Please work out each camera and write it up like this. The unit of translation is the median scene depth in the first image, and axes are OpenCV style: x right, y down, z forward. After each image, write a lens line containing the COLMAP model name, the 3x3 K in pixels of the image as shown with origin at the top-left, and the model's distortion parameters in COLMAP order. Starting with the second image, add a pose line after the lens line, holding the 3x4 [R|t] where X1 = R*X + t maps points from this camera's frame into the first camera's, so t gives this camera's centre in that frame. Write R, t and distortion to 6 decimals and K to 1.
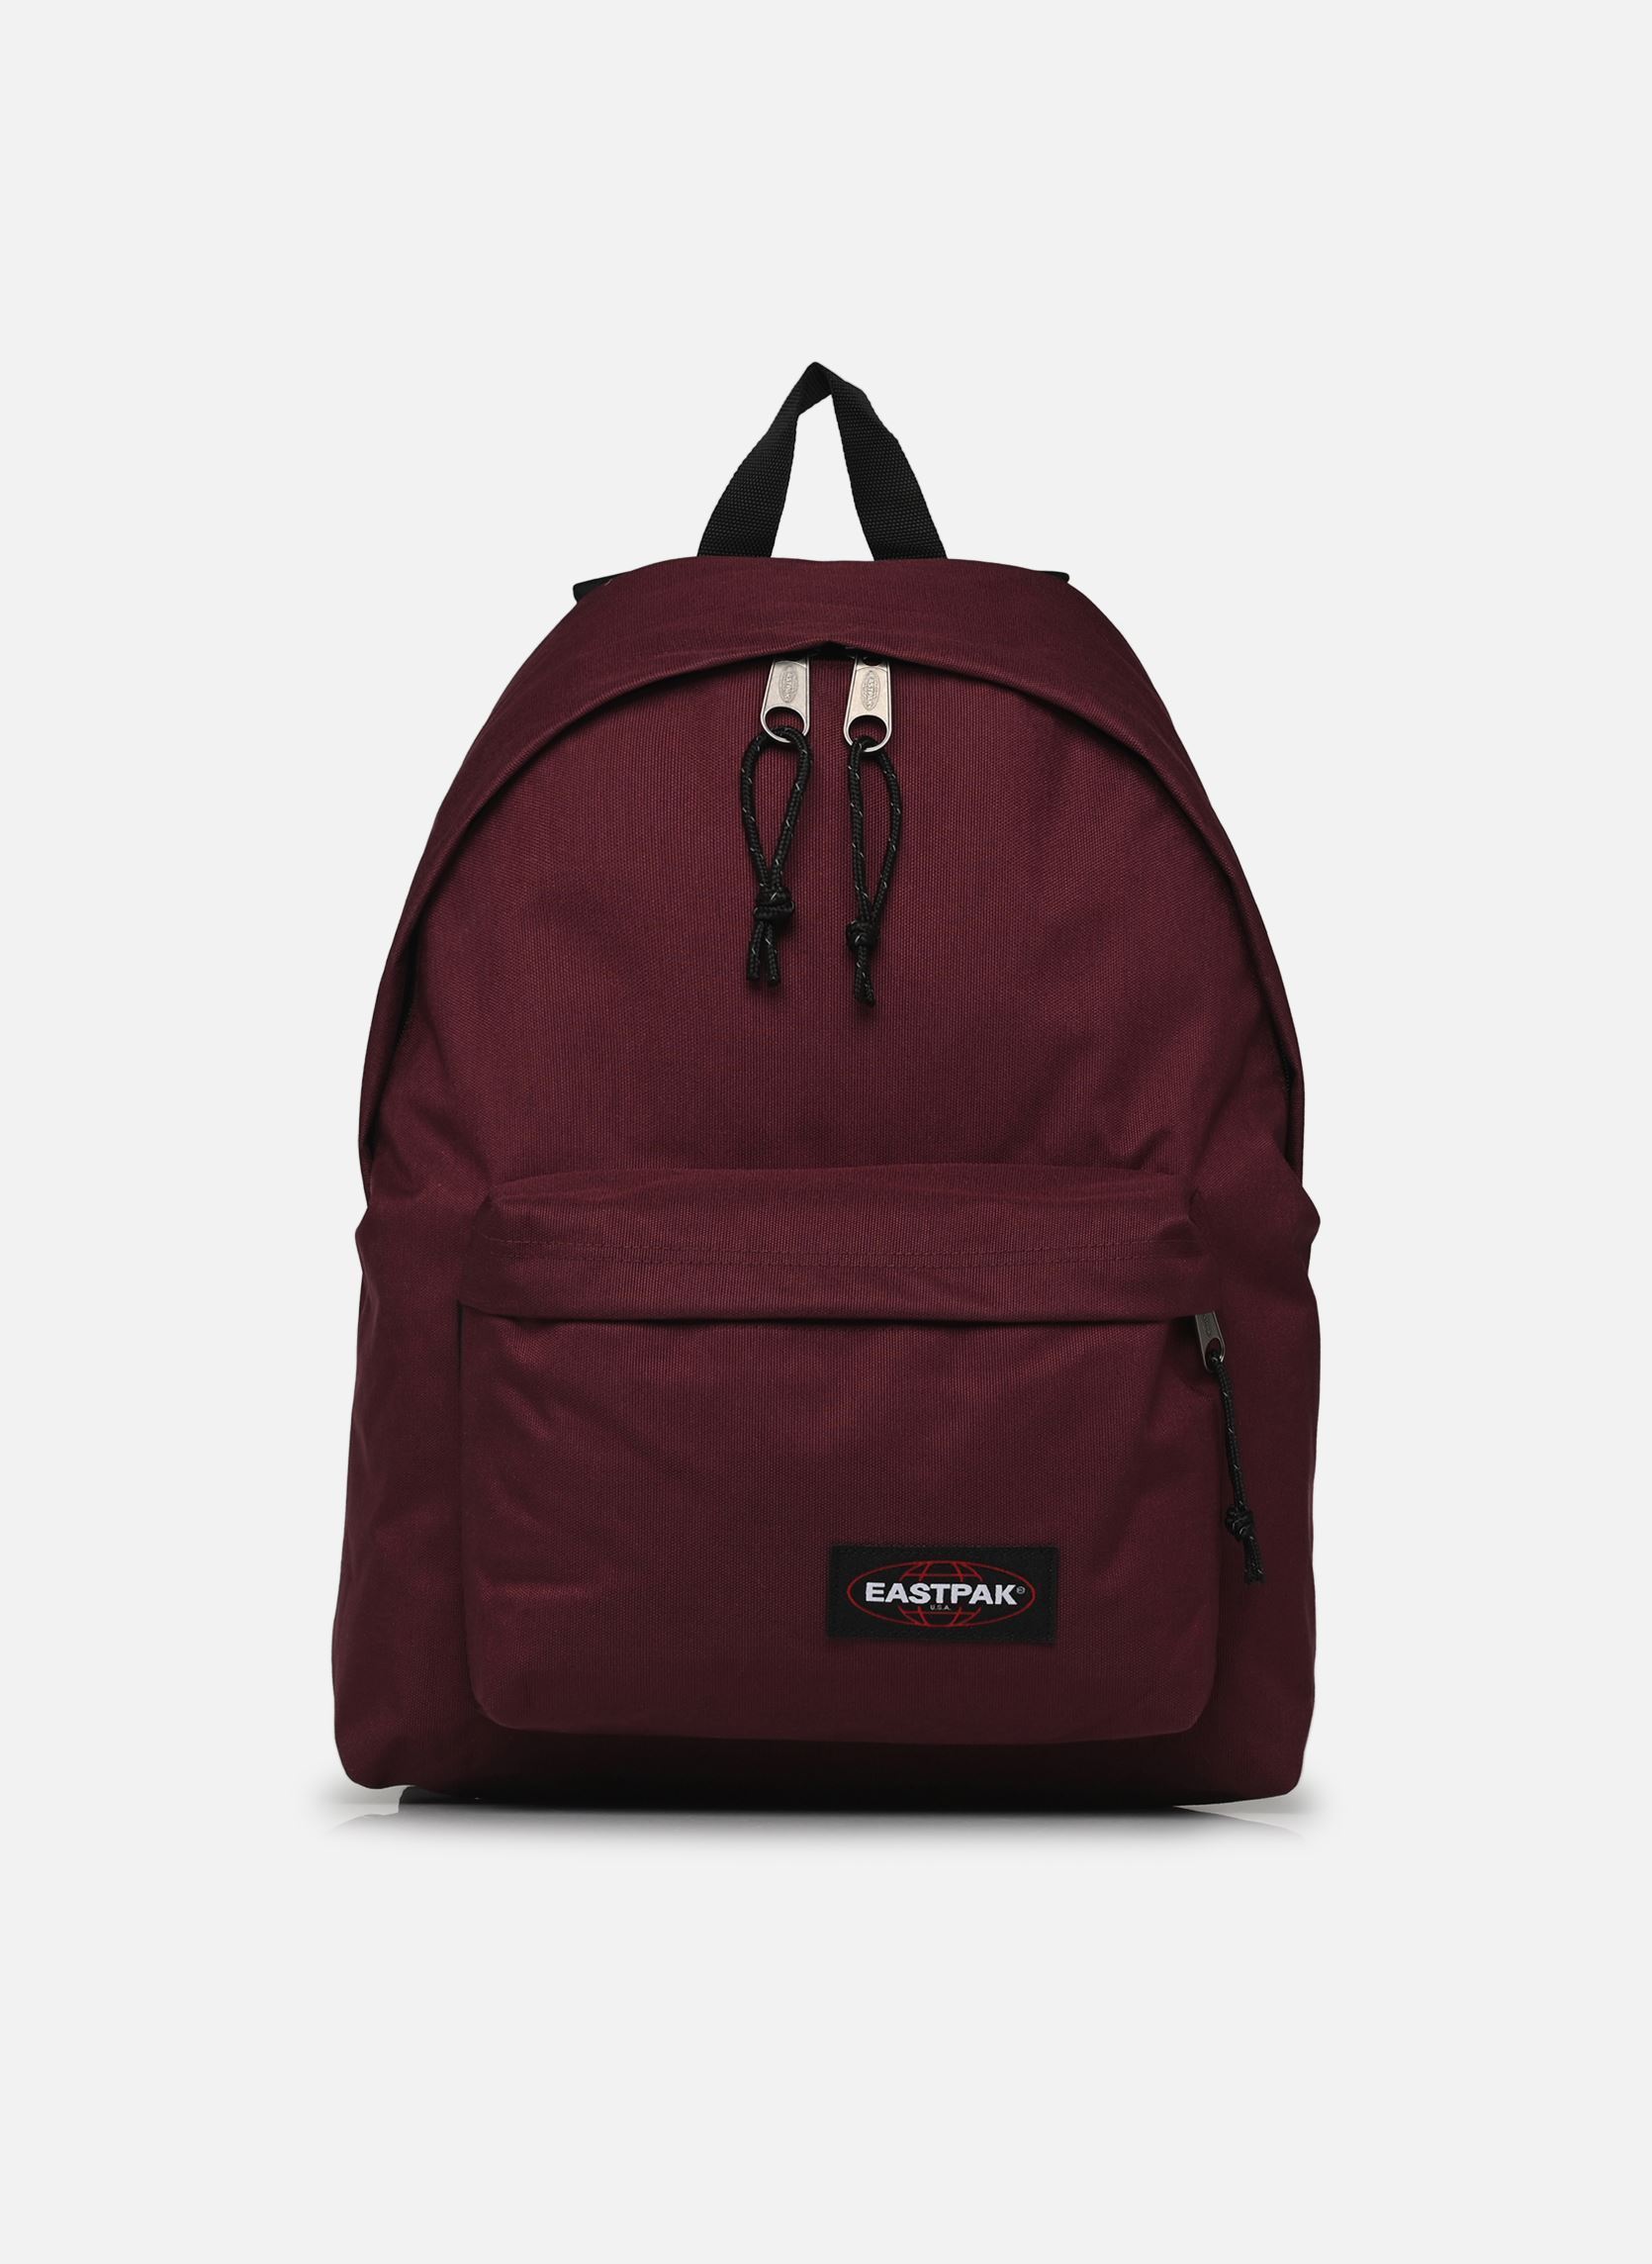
lens RADIAL K [[7258.5, 0, 826.2], [0, 7258.5, 1132.7], [0, 0, 1]] dist [-0.177821, 0.000000]
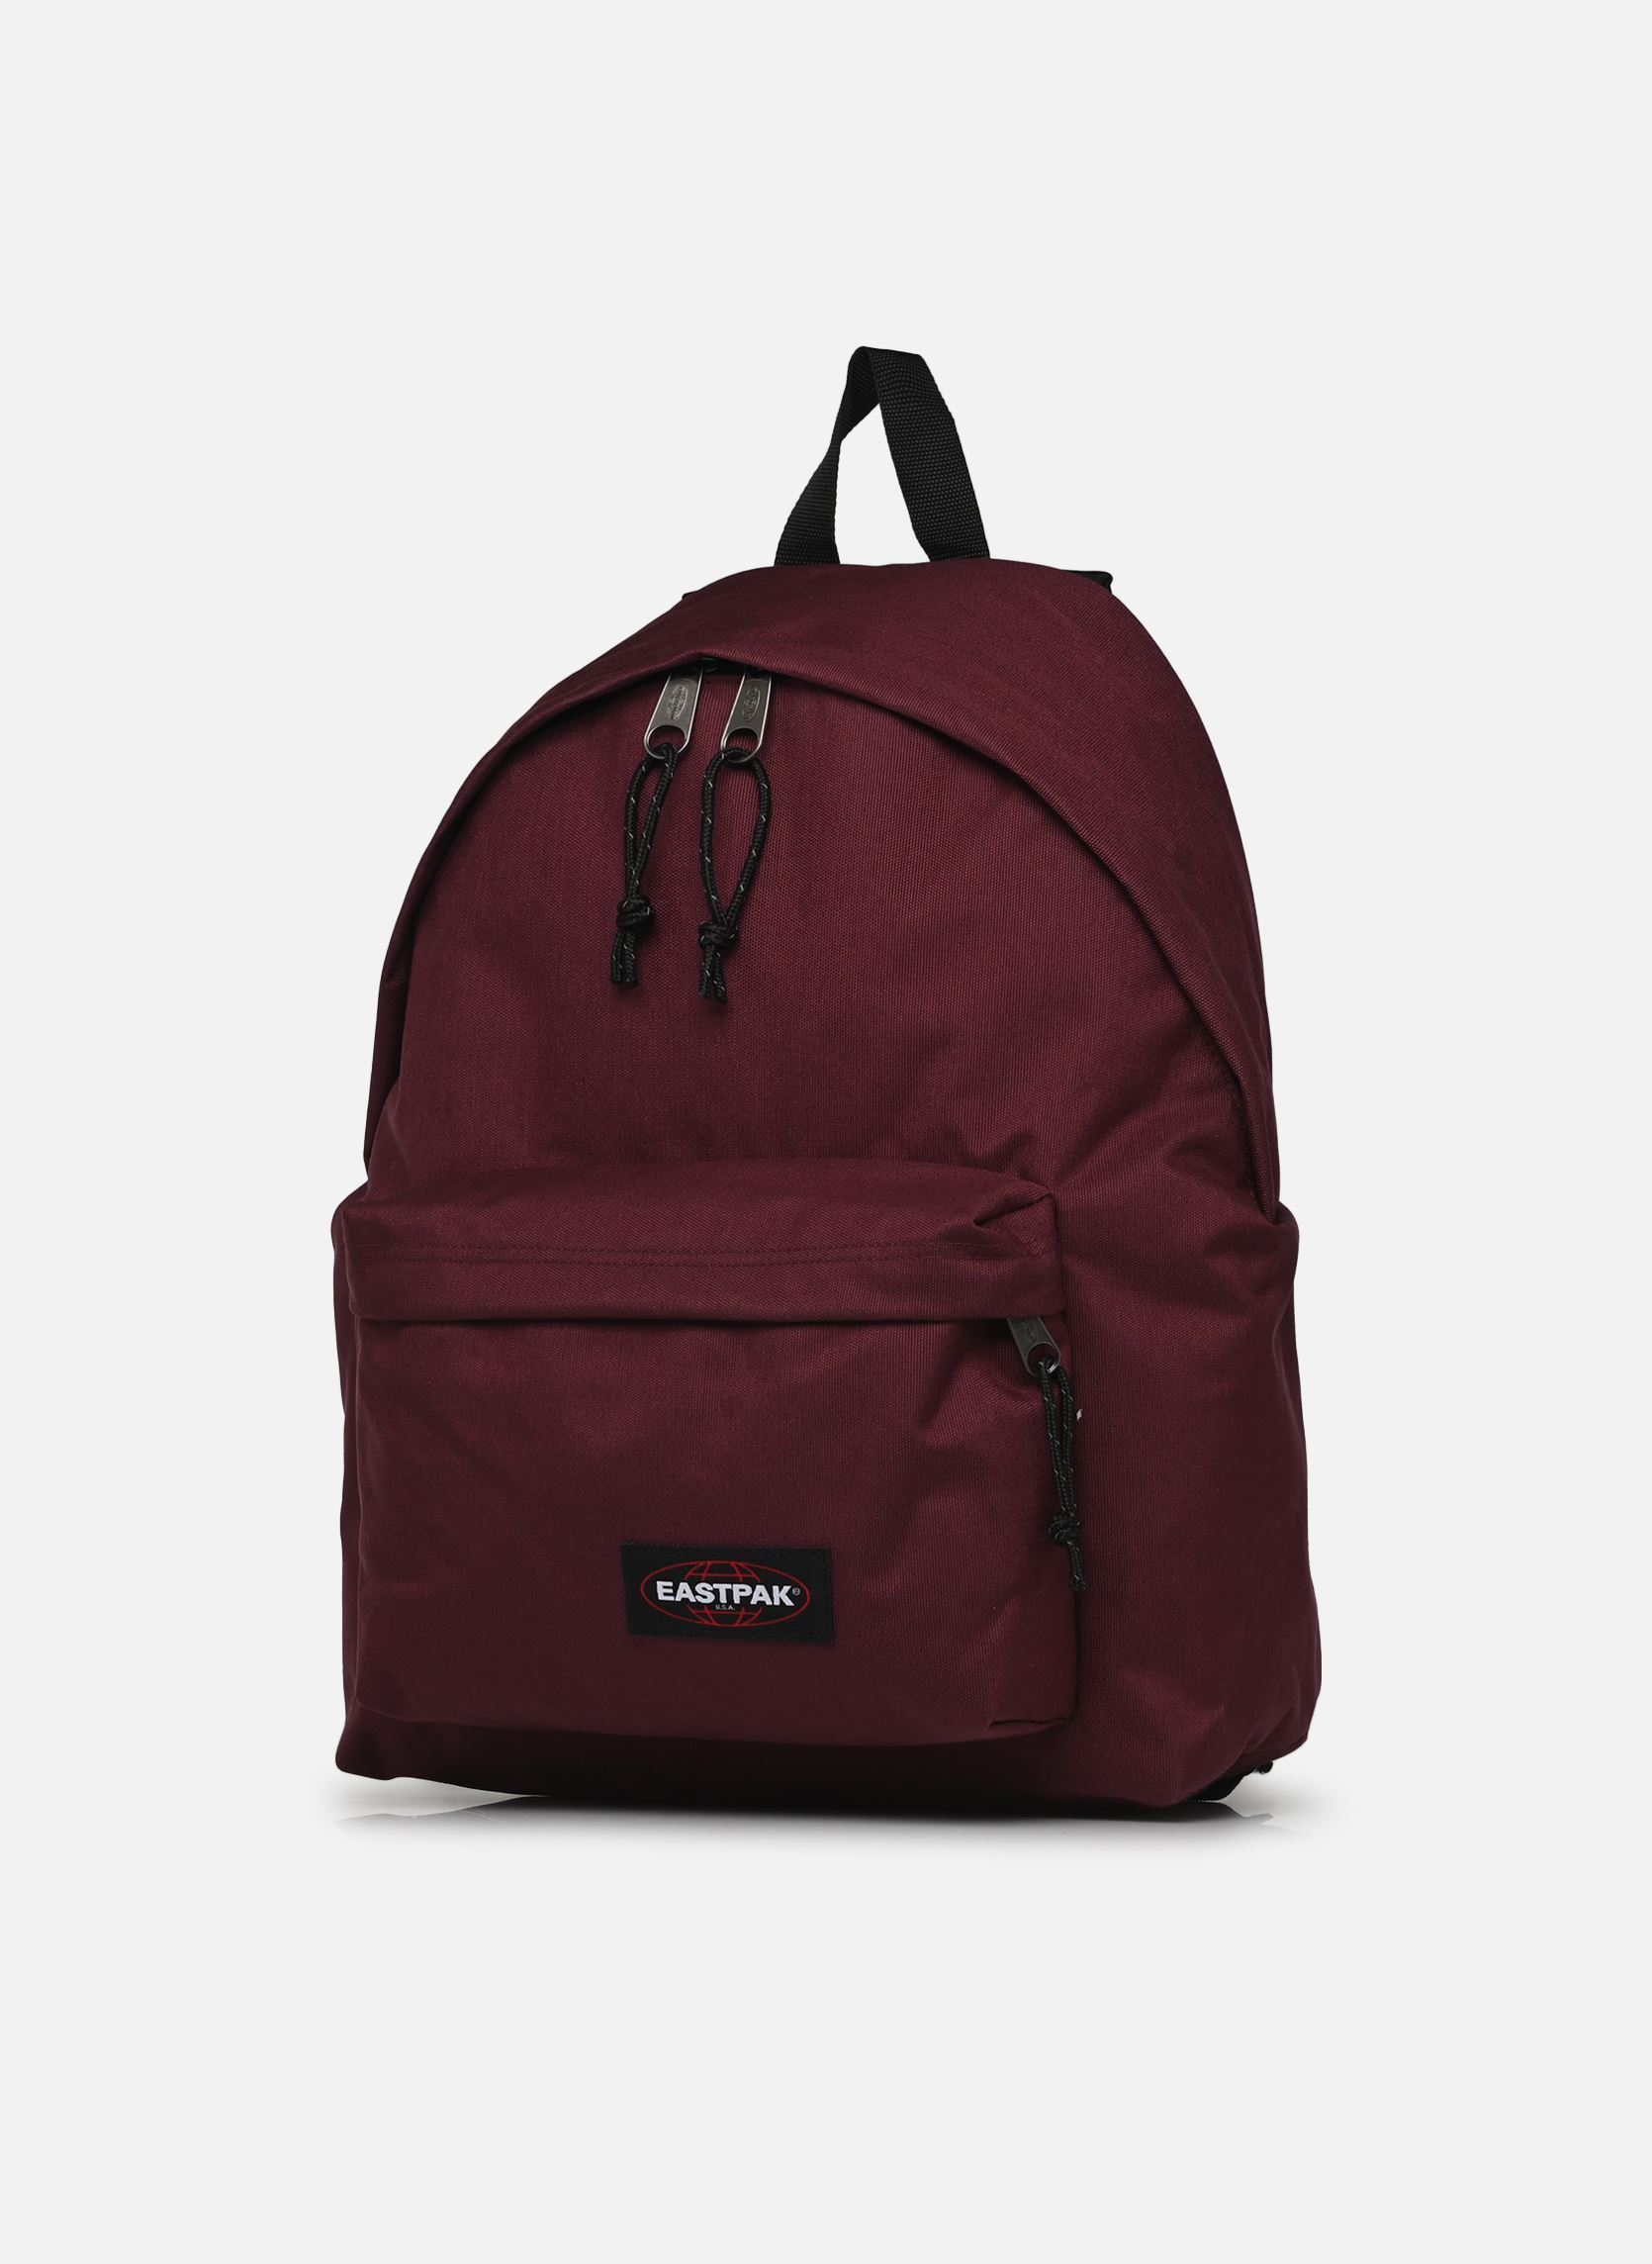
lens RADIAL K [[7258.5, 0, 826.3], [0, 7258.5, 1132.0], [0, 0, 1]] dist [-0.177821, 0.000000]
pose [[0.927071, -0.012336, -0.374682, 0.403923], [0.009861, 0.999915, -0.008523, 0.008522], [0.374755, 0.004207, 0.927114, 0.076717]]
